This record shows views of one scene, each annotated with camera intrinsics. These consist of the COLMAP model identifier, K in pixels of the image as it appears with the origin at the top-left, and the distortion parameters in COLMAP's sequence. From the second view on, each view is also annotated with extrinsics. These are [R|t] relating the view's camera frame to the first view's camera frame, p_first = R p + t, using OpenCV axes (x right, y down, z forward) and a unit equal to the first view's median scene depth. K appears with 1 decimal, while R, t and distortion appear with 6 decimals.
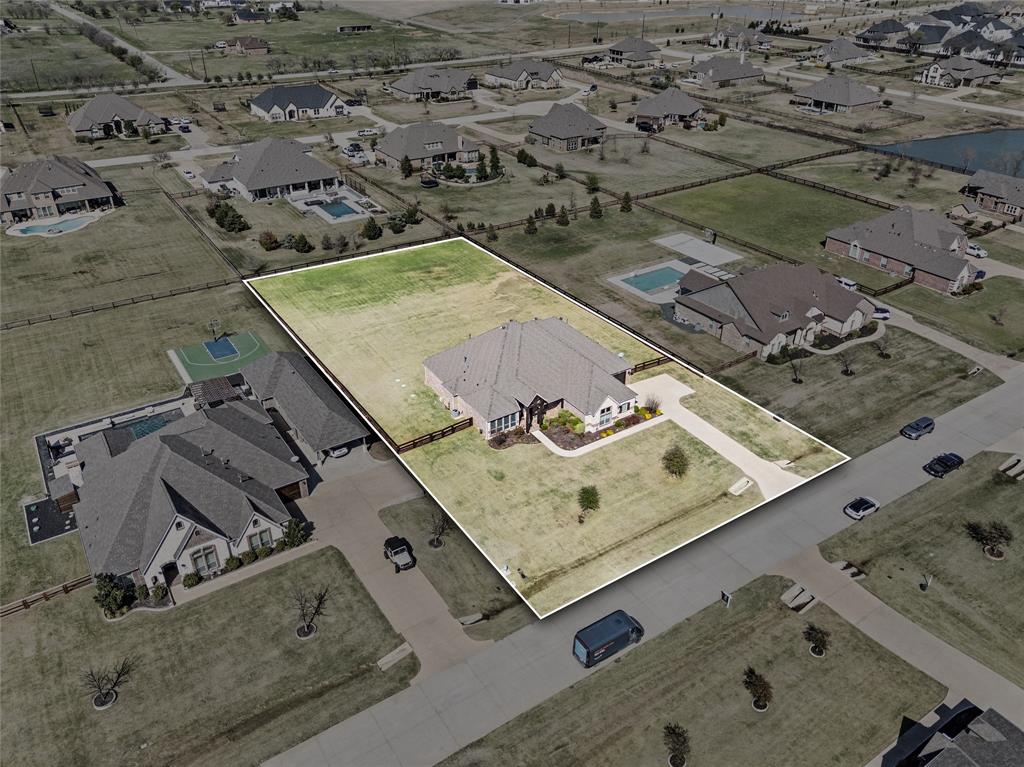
lens RADIAL K [[757.1, 0, 516.0], [0, 757.1, 384.0], [0, 0, 1]] dist [0.068450, -0.067752]
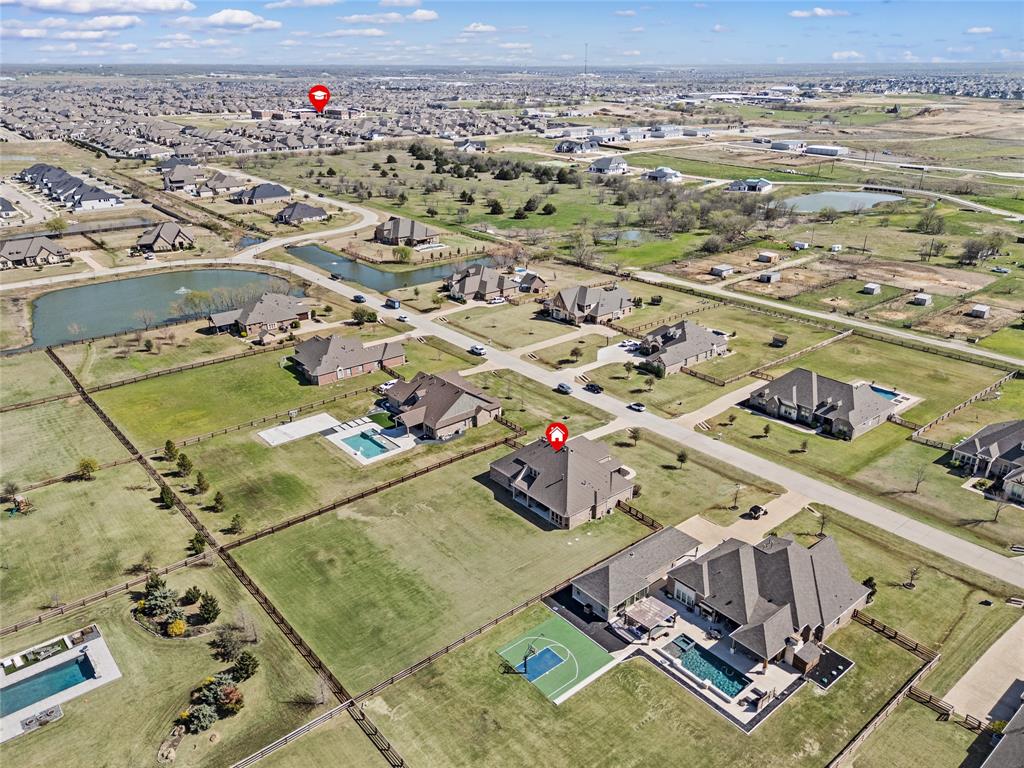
lens RADIAL K [[757.1, 0, 516.0], [0, 757.1, 384.5], [0, 0, 1]] dist [0.068450, -0.067752]
pose [[-0.108007, -0.387874, 0.915362, -0.890713], [0.515247, 0.765595, 0.385208, -0.546227], [-0.850209, 0.513243, 0.117162, 0.607507]]
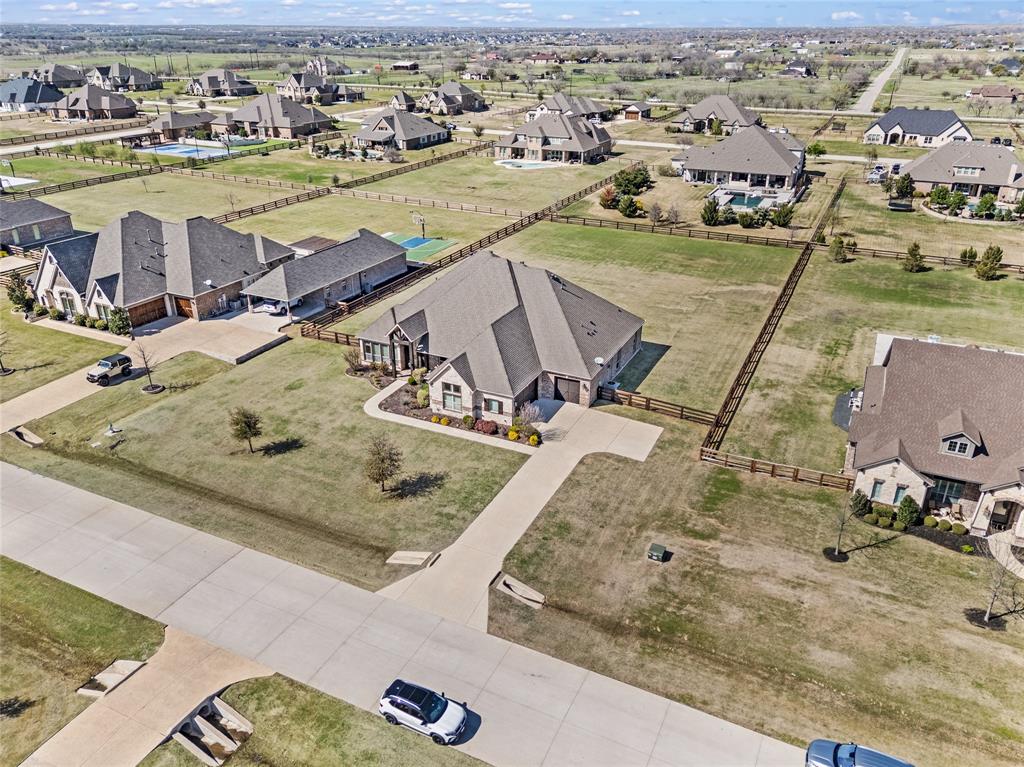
lens RADIAL K [[757.1, 0, 516.0], [0, 757.1, 384.0], [0, 0, 1]] dist [0.068450, -0.067752]
pose [[0.514808, 0.361341, -0.777435, 0.454160], [-0.440107, 0.889613, 0.122047, -0.051005], [0.735716, 0.279324, 0.617009, 0.428753]]
